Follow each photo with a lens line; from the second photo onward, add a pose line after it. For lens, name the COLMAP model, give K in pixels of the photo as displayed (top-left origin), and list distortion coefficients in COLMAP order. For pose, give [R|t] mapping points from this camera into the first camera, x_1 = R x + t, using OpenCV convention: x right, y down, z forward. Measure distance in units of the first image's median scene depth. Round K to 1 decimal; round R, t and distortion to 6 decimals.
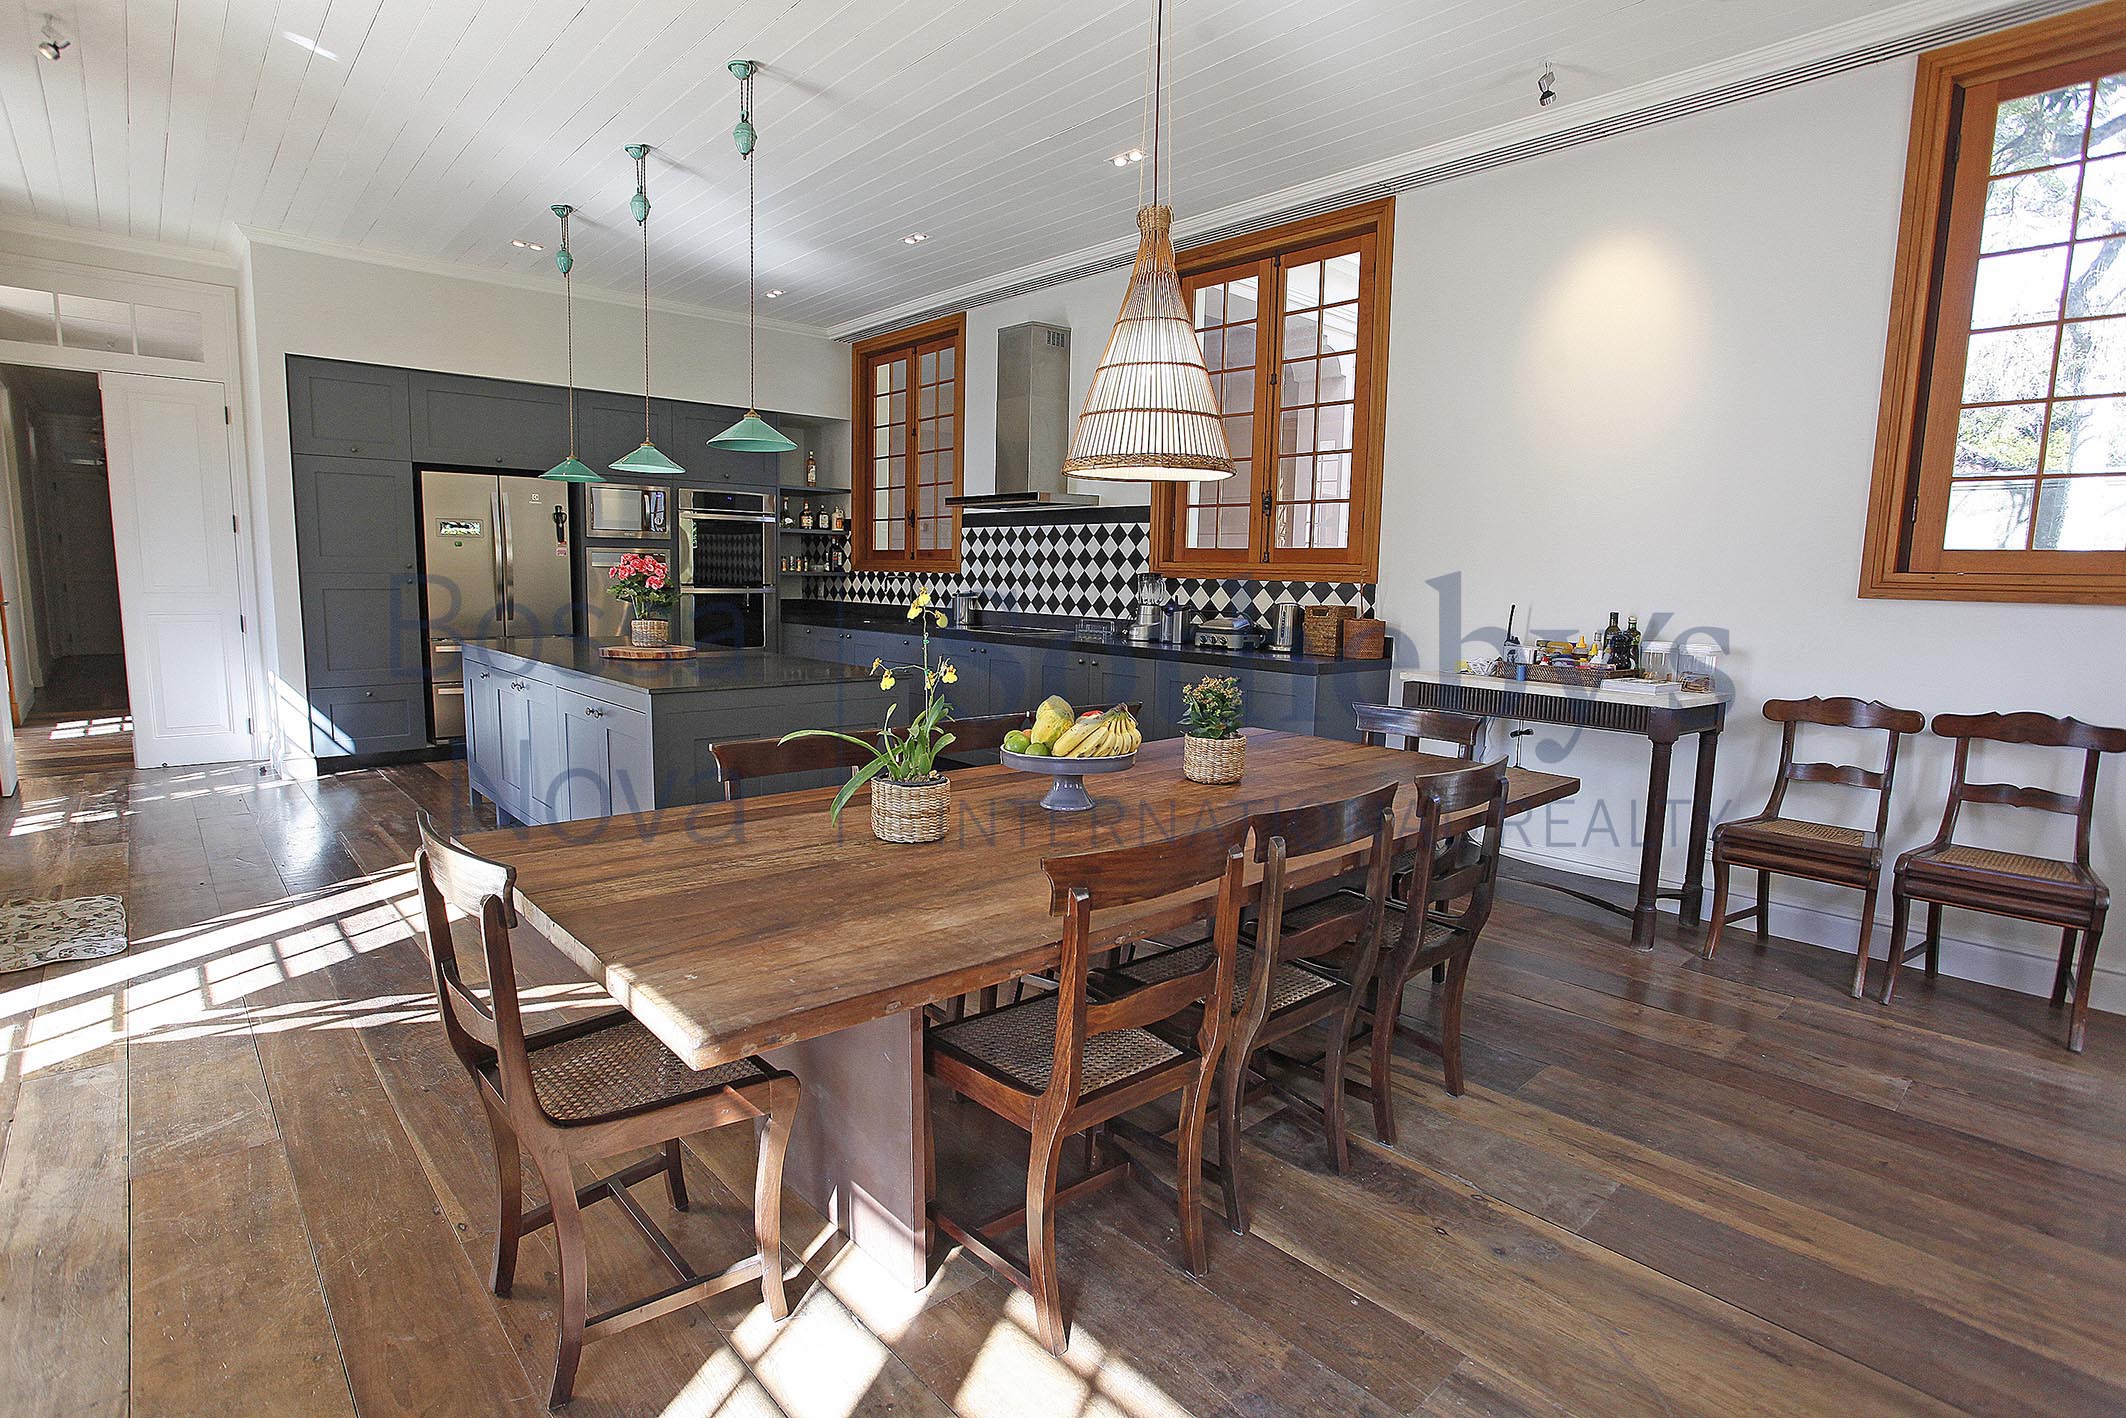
lens RADIAL K [[1061.6, 0, 1062.6], [0, 1061.6, 716.8], [0, 0, 1]] dist [-0.056186, 0.025252]
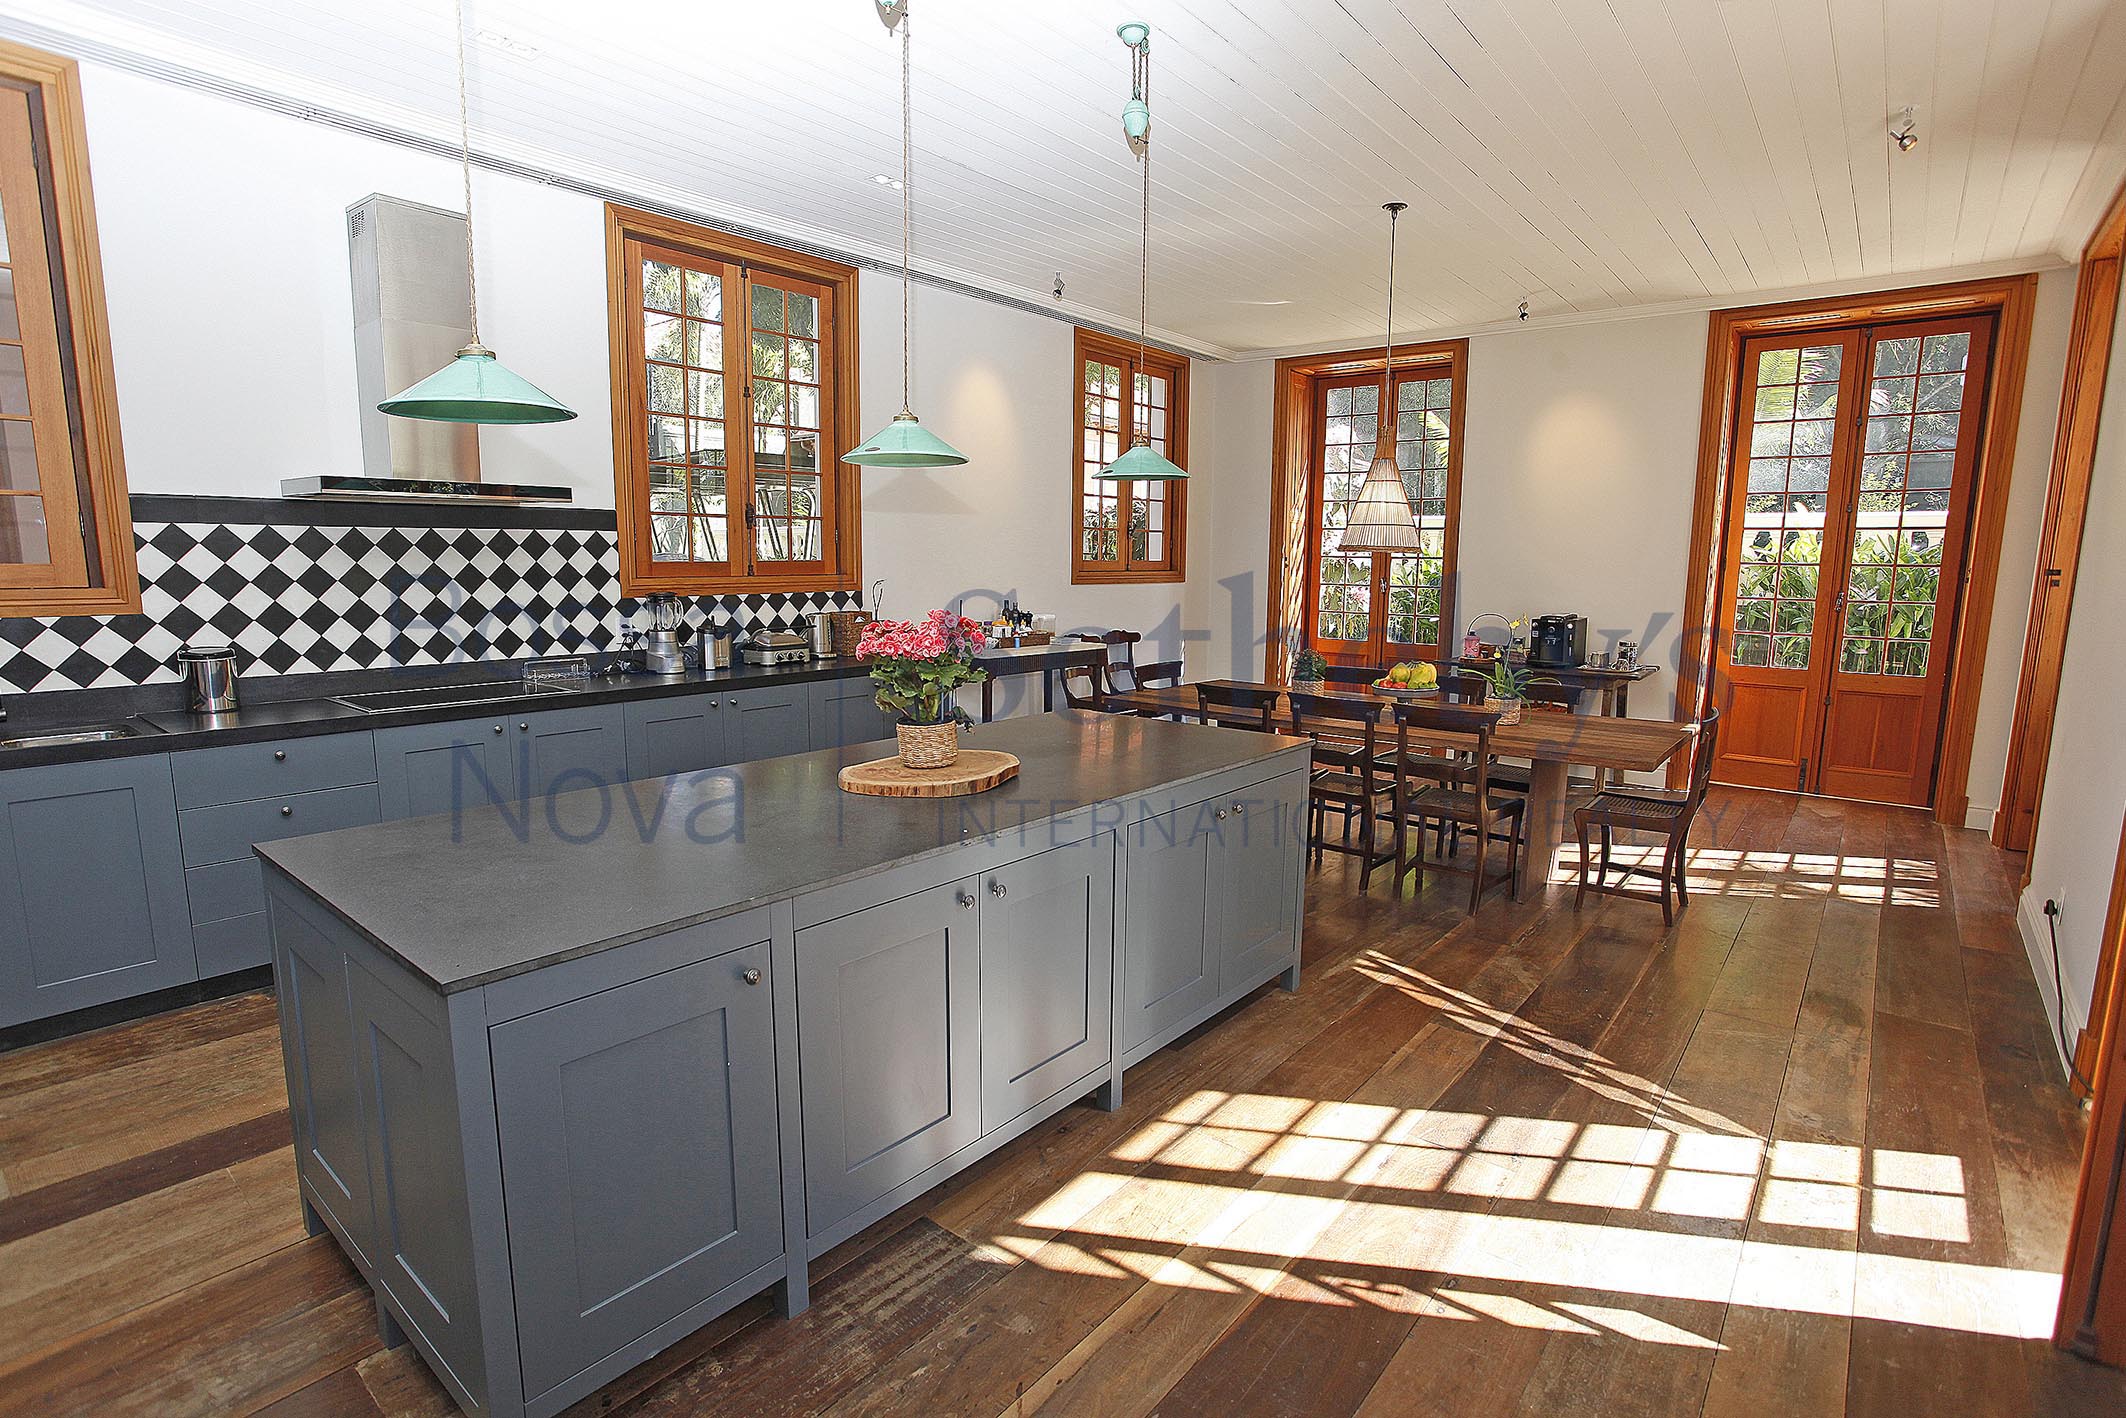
lens RADIAL K [[1061.6, 0, 1053.0], [0, 1061.6, 722.0], [0, 0, 1]] dist [-0.056186, 0.025252]
pose [[-0.140078, -0.175017, 0.974550, -0.898164], [0.124695, 0.973299, 0.192716, -0.178071], [-0.982257, 0.148517, -0.114514, 0.907137]]
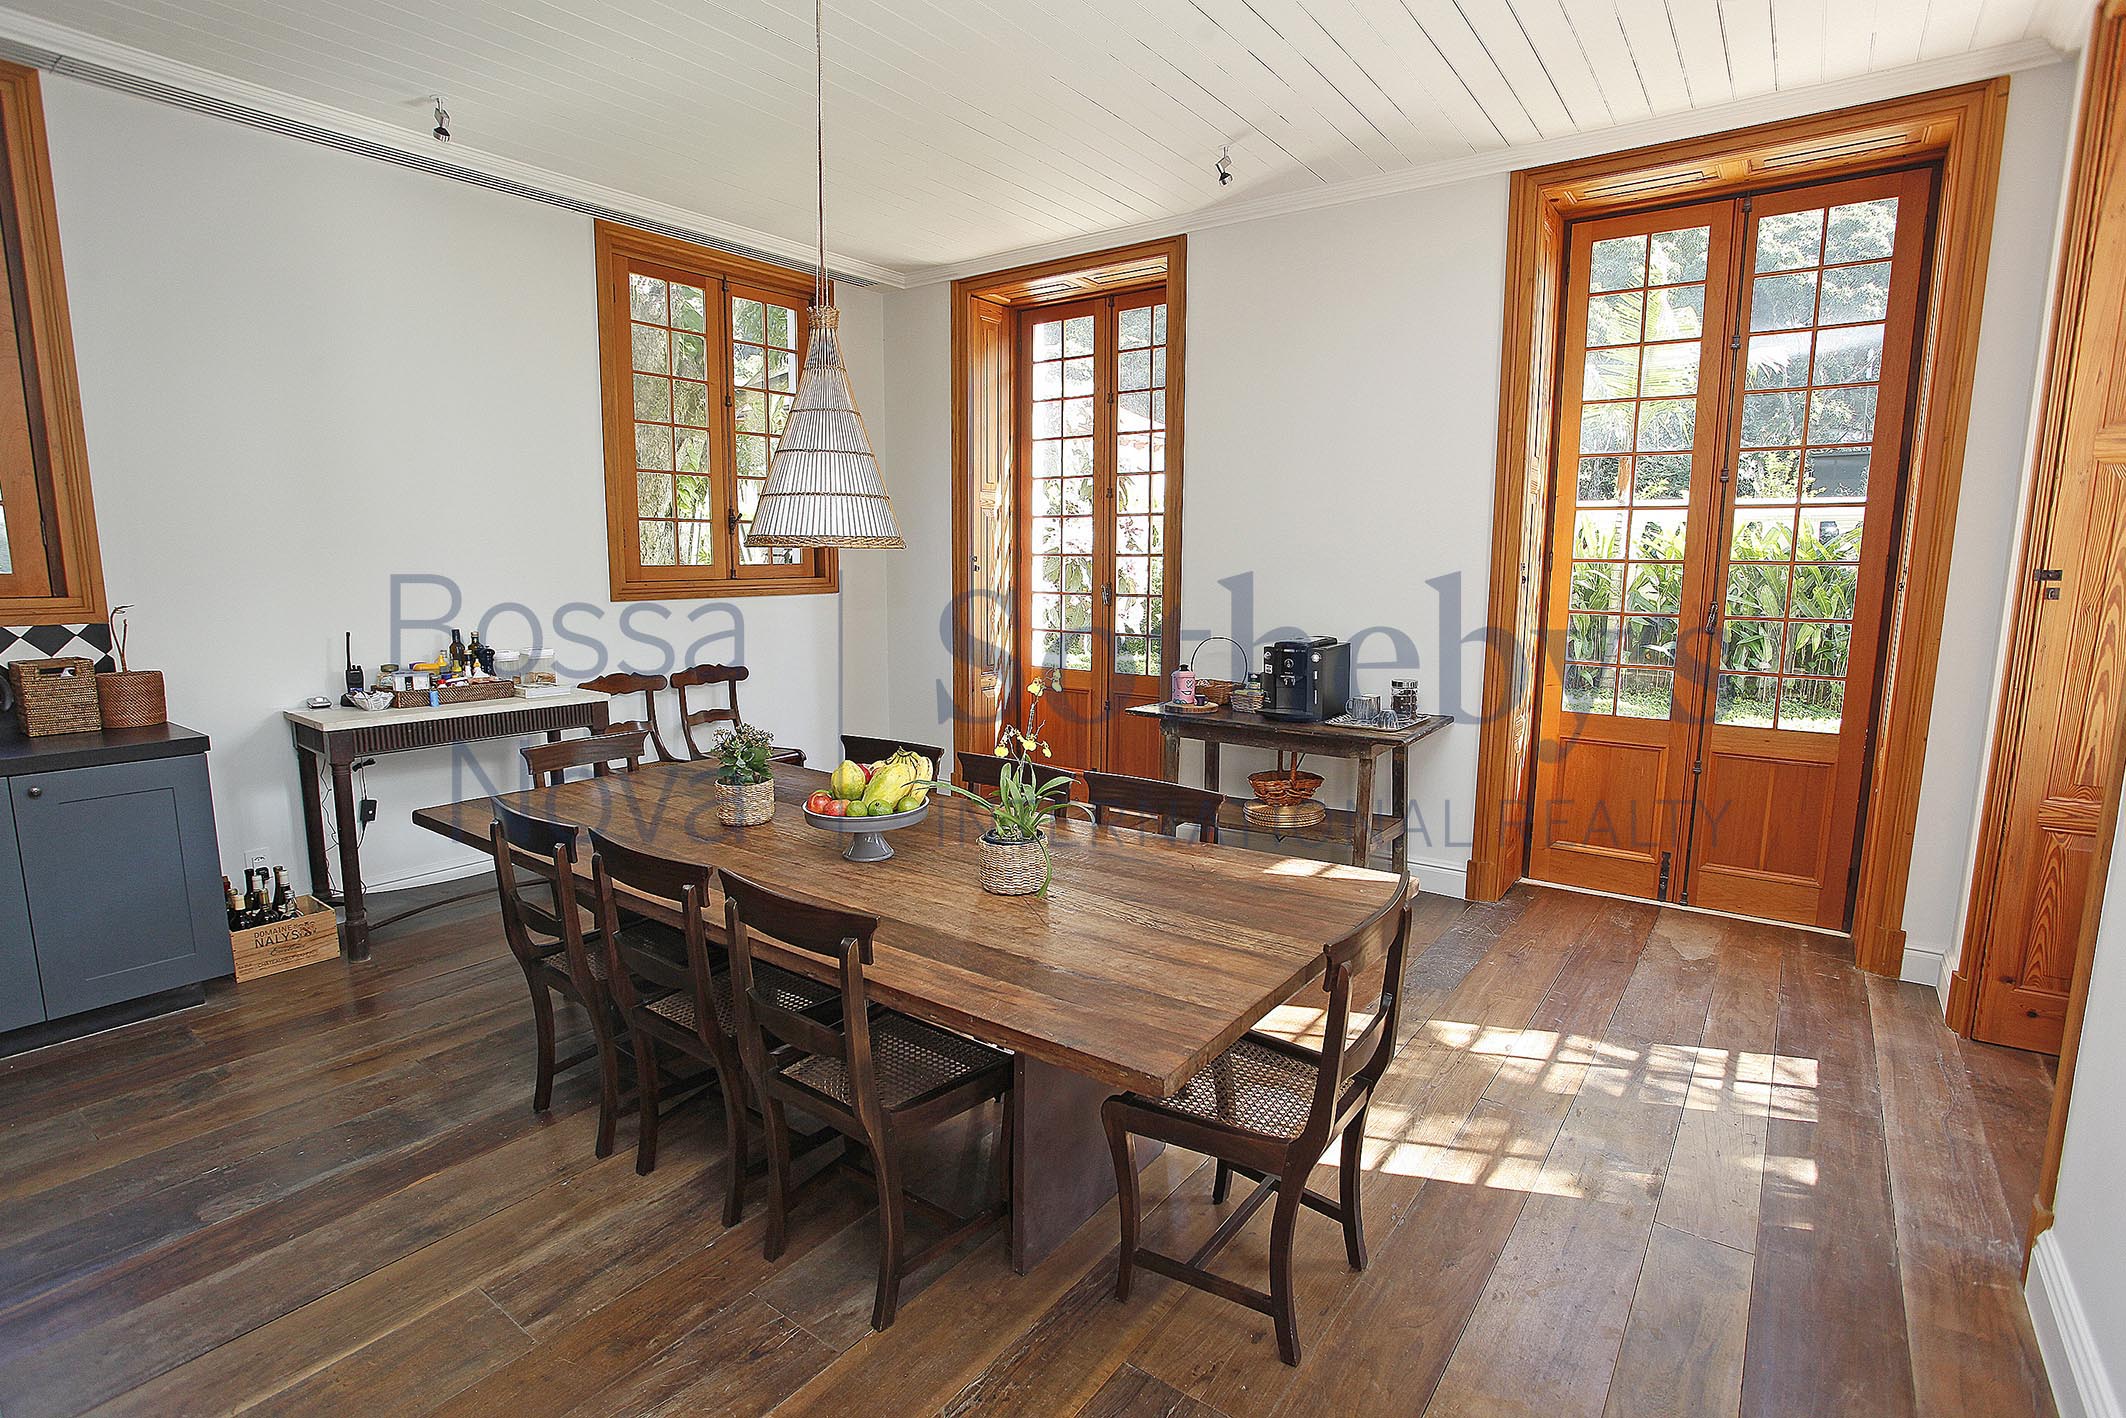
lens RADIAL K [[1061.6, 0, 1049.4], [0, 1061.6, 720.7], [0, 0, 1]] dist [-0.056186, 0.025252]
pose [[-0.190331, -0.173159, 0.966328, -0.504102], [0.128773, 0.971413, 0.199434, -0.113758], [-0.973238, 0.162396, -0.162592, 0.474078]]
